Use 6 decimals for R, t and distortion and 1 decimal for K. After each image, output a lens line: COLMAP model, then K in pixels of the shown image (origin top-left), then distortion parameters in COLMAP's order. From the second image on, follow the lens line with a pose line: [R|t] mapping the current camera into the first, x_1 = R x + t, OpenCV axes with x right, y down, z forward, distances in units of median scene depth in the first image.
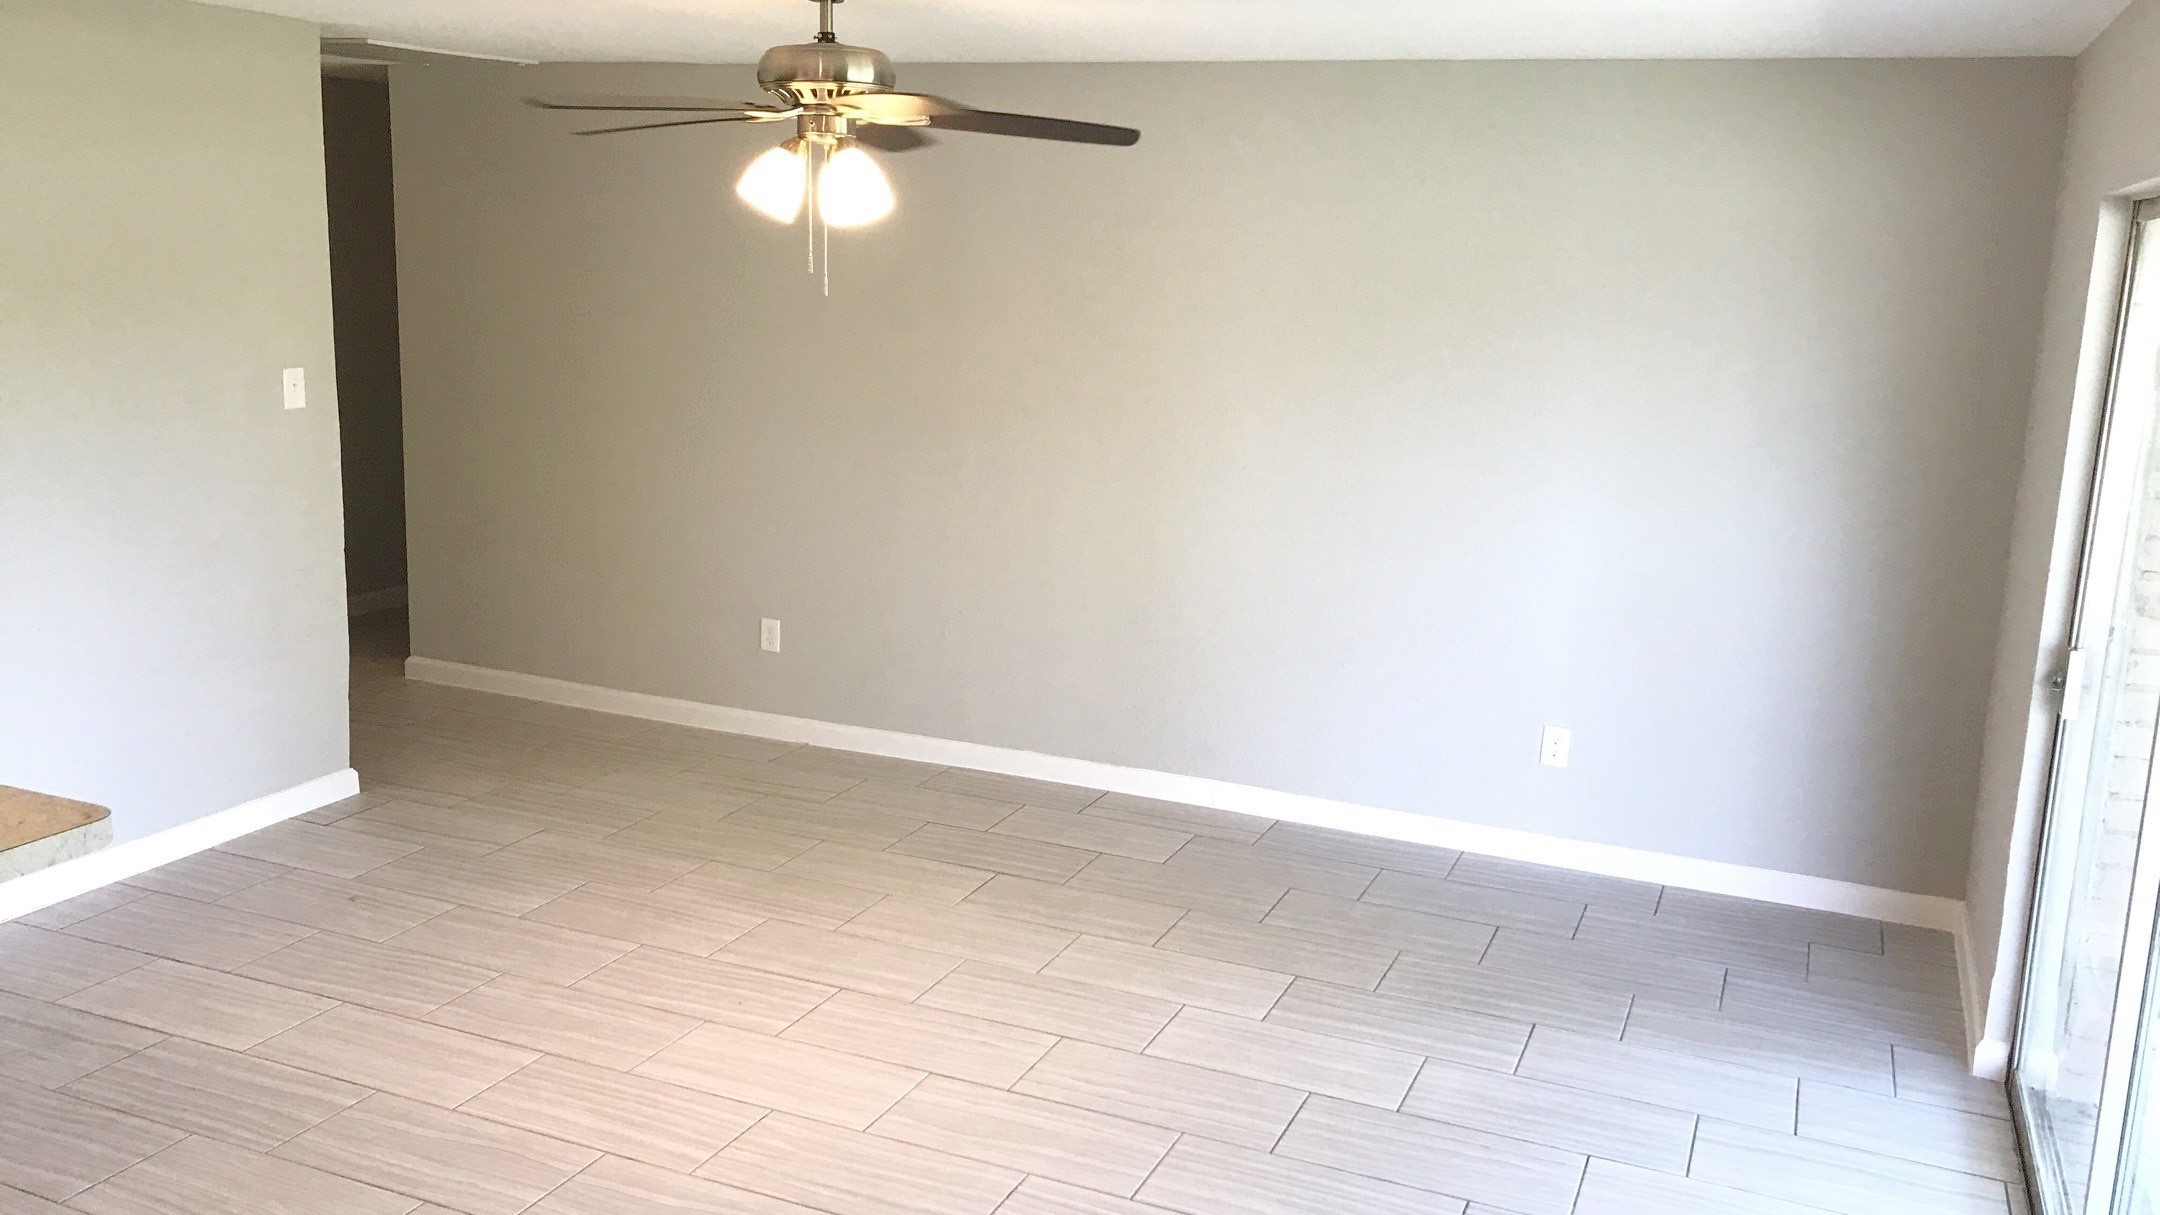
lens RADIAL K [[1783.4, 0, 1076.5], [0, 1783.4, 588.9], [0, 0, 1]] dist [0.021607, -0.020173]
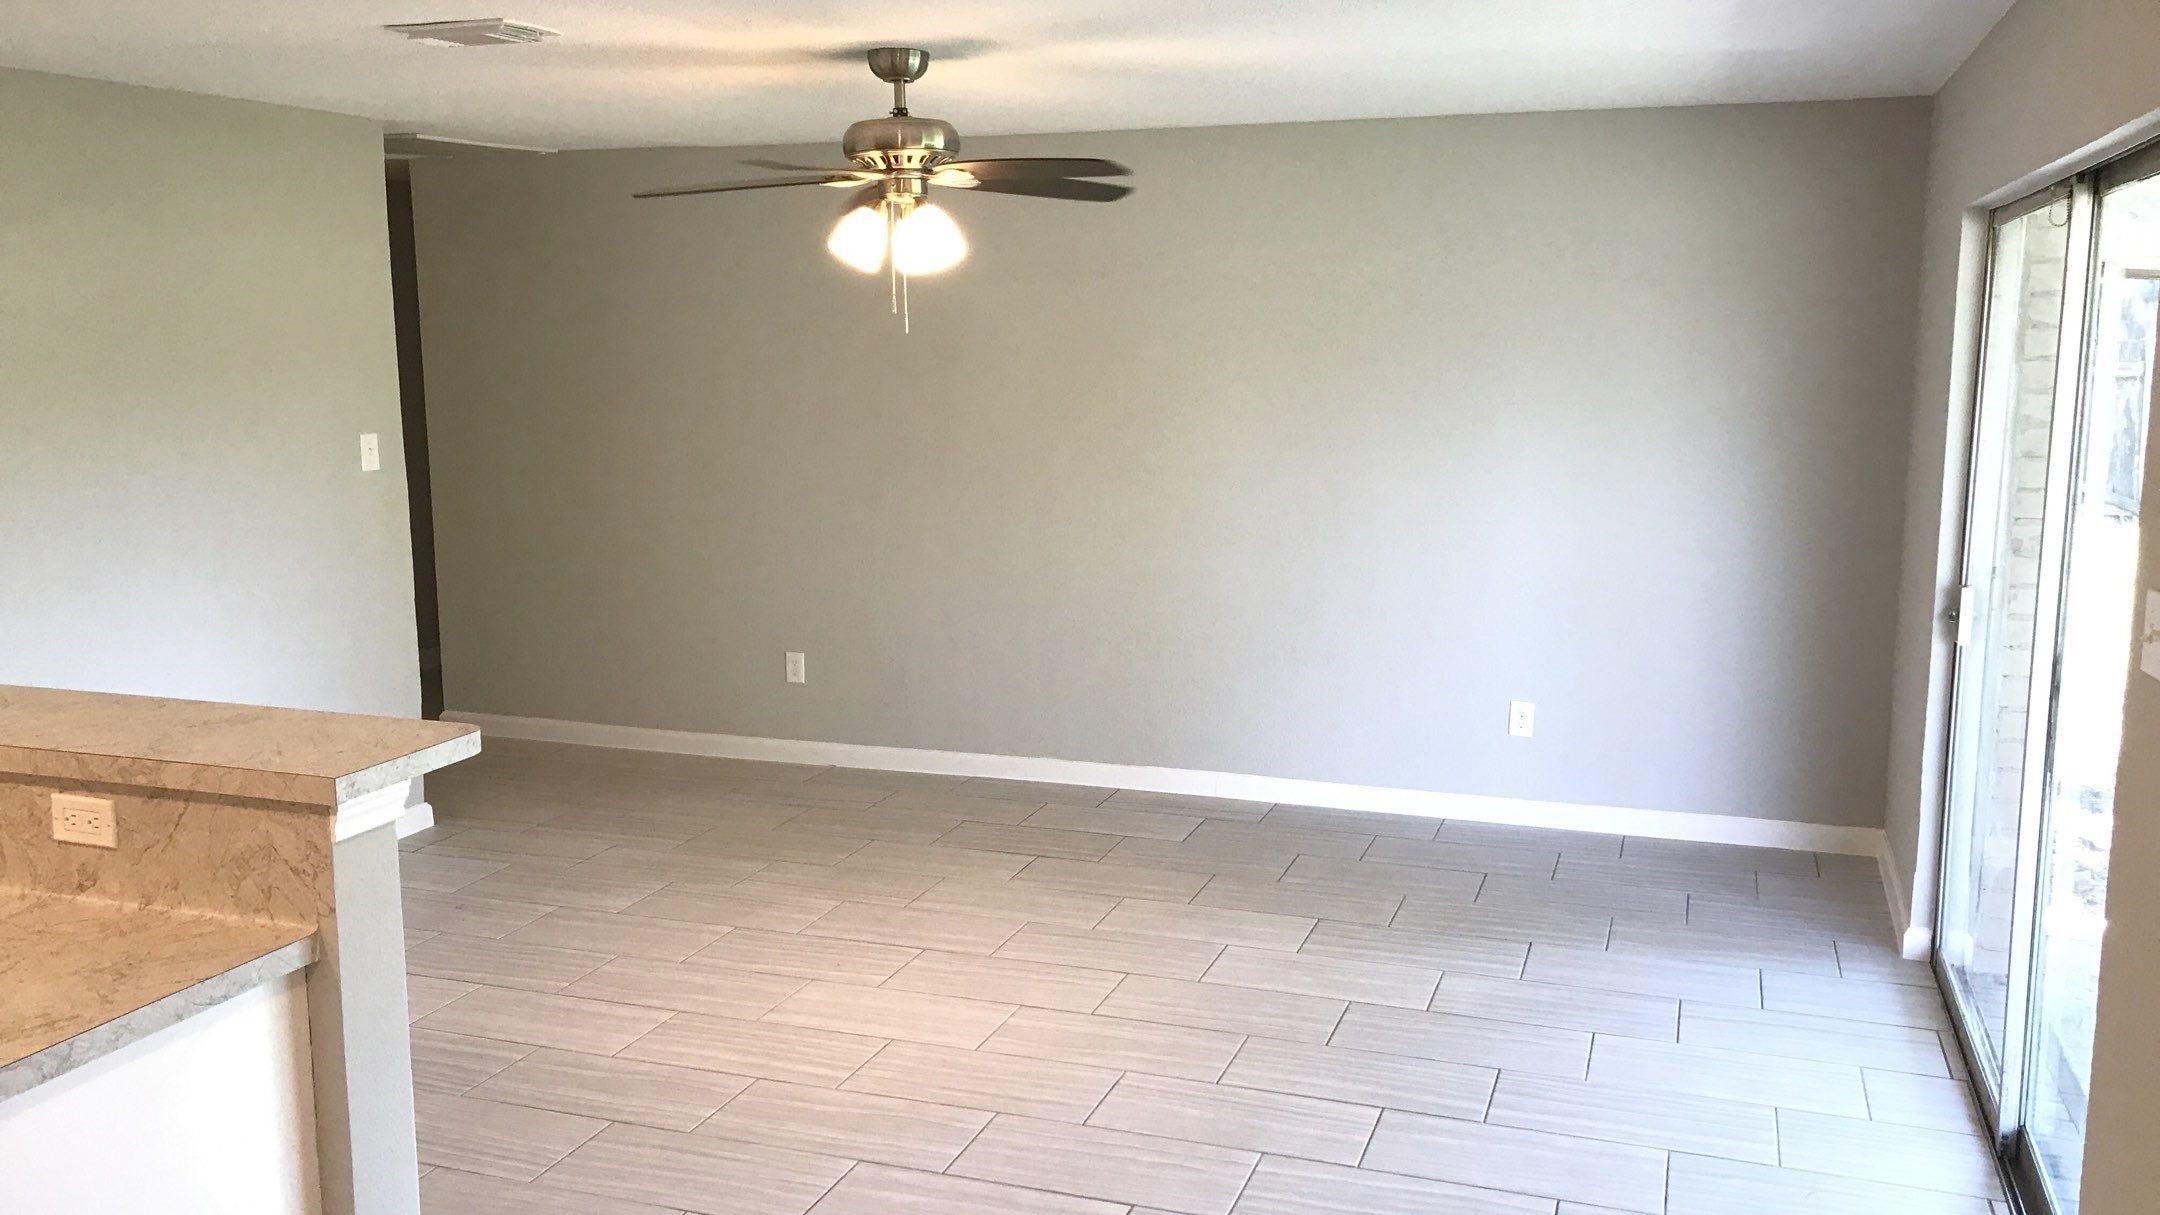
lens RADIAL K [[1783.4, 0, 1080.3], [0, 1783.4, 617.4], [0, 0, 1]] dist [0.021607, -0.020173]
pose [[0.997152, -0.049607, 0.056800, -0.093919], [0.051170, 0.998341, -0.026403, 0.052697], [-0.055396, 0.029234, 0.998036, -0.148529]]
